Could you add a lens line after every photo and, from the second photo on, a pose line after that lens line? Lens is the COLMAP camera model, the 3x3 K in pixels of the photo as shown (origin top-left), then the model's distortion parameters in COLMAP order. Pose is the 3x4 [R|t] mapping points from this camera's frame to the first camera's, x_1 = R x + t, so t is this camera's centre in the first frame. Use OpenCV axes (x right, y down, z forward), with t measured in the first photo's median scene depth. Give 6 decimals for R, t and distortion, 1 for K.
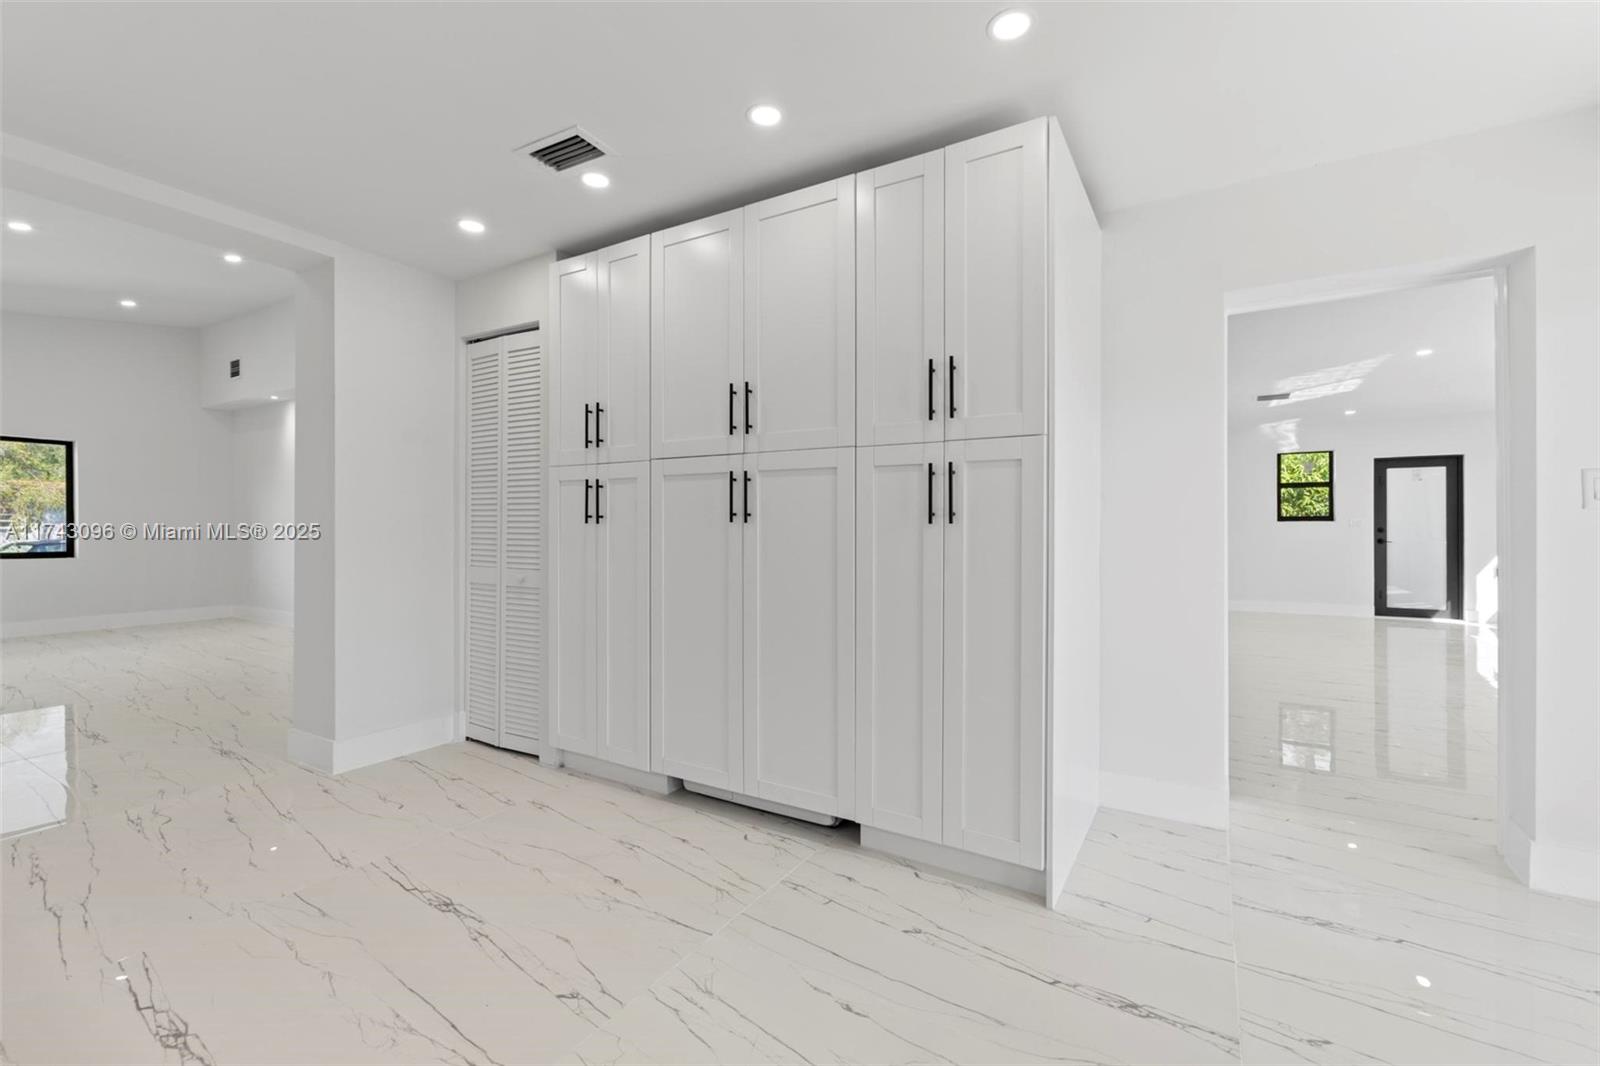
lens RADIAL K [[686.4, 0, 801.6], [0, 686.4, 525.3], [0, 0, 1]] dist [-0.001266, -0.000091]
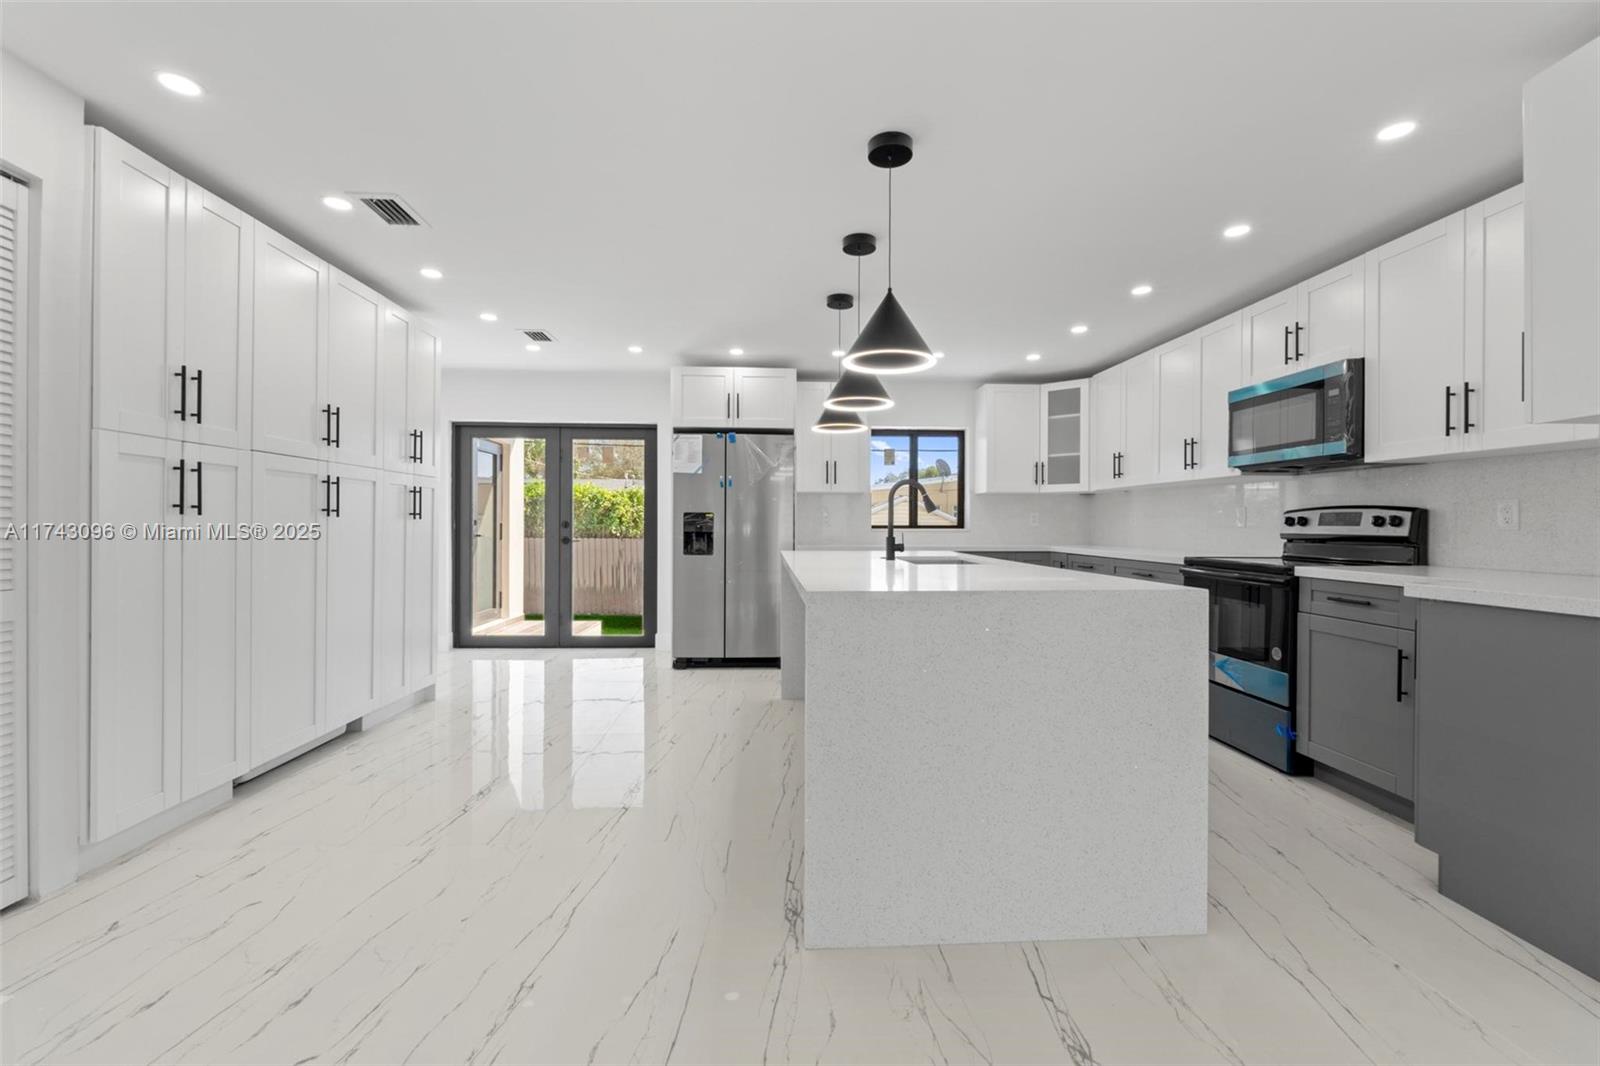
lens RADIAL K [[695.5, 0, 795.3], [0, 695.5, 526.8], [0, 0, 1]] dist [0.002521, 0.000183]
pose [[-0.552865, -0.004956, 0.833256, -1.509229], [-0.007151, 0.999974, 0.001203, 0.006370], [-0.833240, -0.005294, -0.552886, 0.927170]]
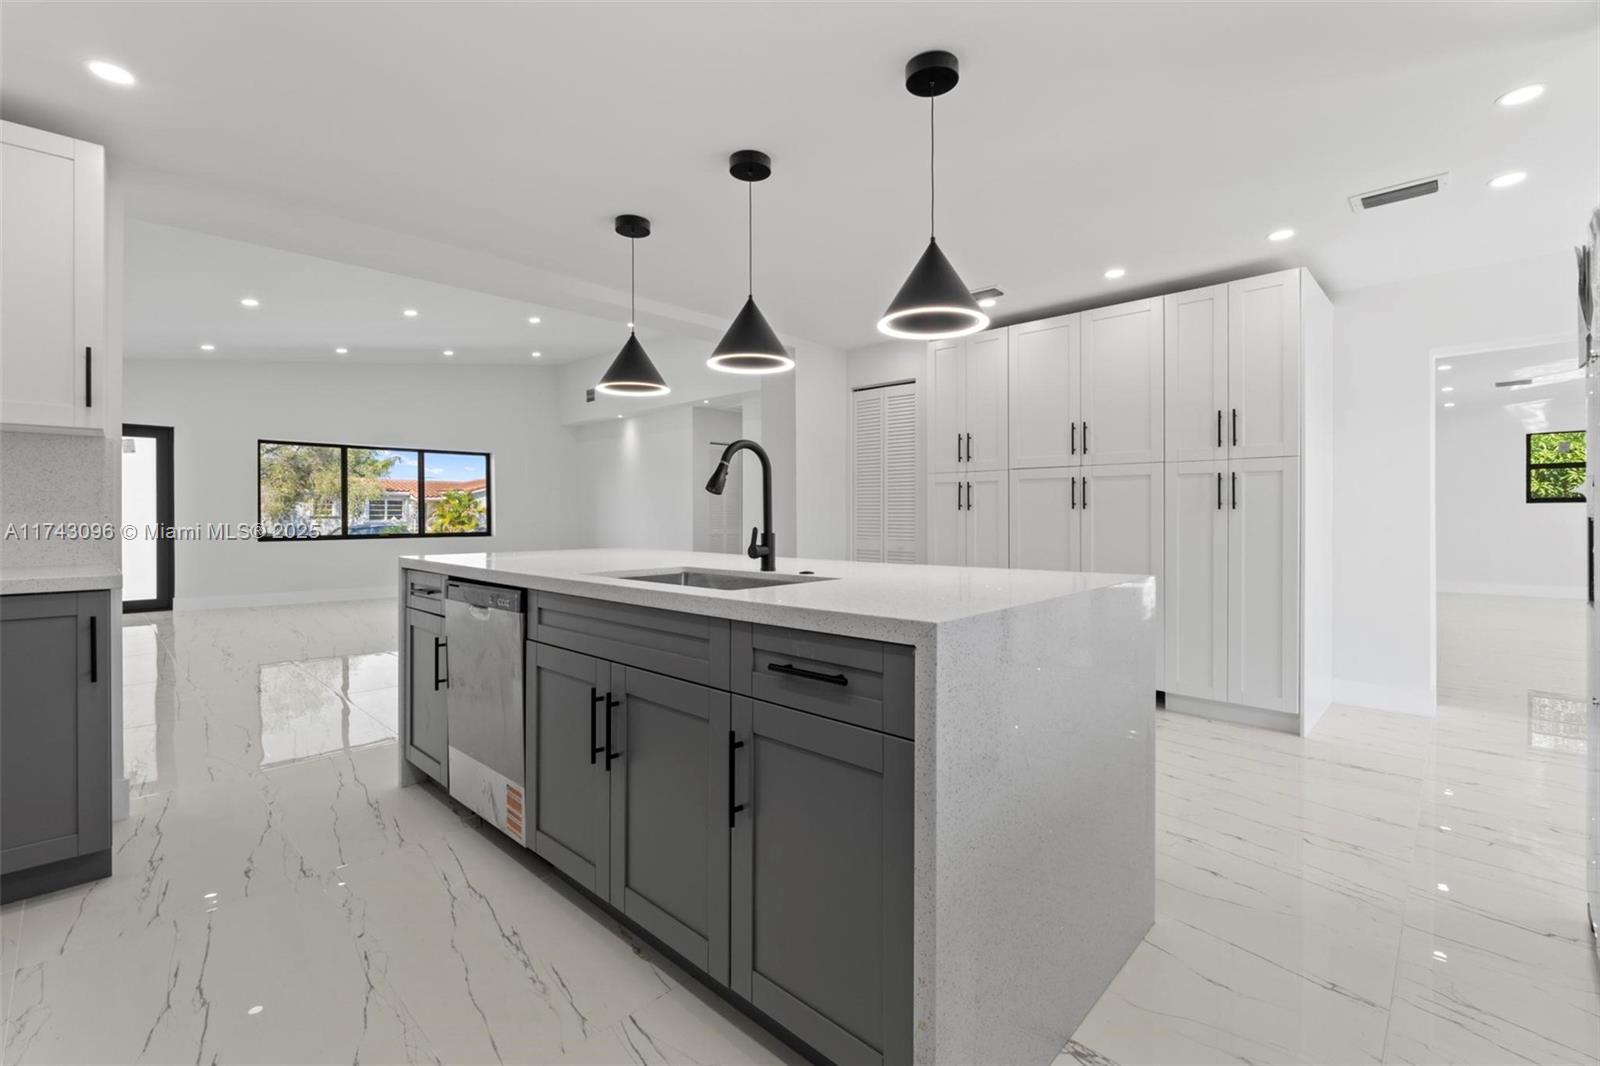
lens RADIAL K [[699.4, 0, 816.6], [0, 699.4, 515.4], [0, 0, 1]] dist [-0.000188, -0.000255]
pose [[0.978272, -0.004822, -0.207271, -0.328703], [0.006142, 0.999965, 0.005723, -0.002438], [0.207236, -0.006872, 0.978267, -0.680392]]
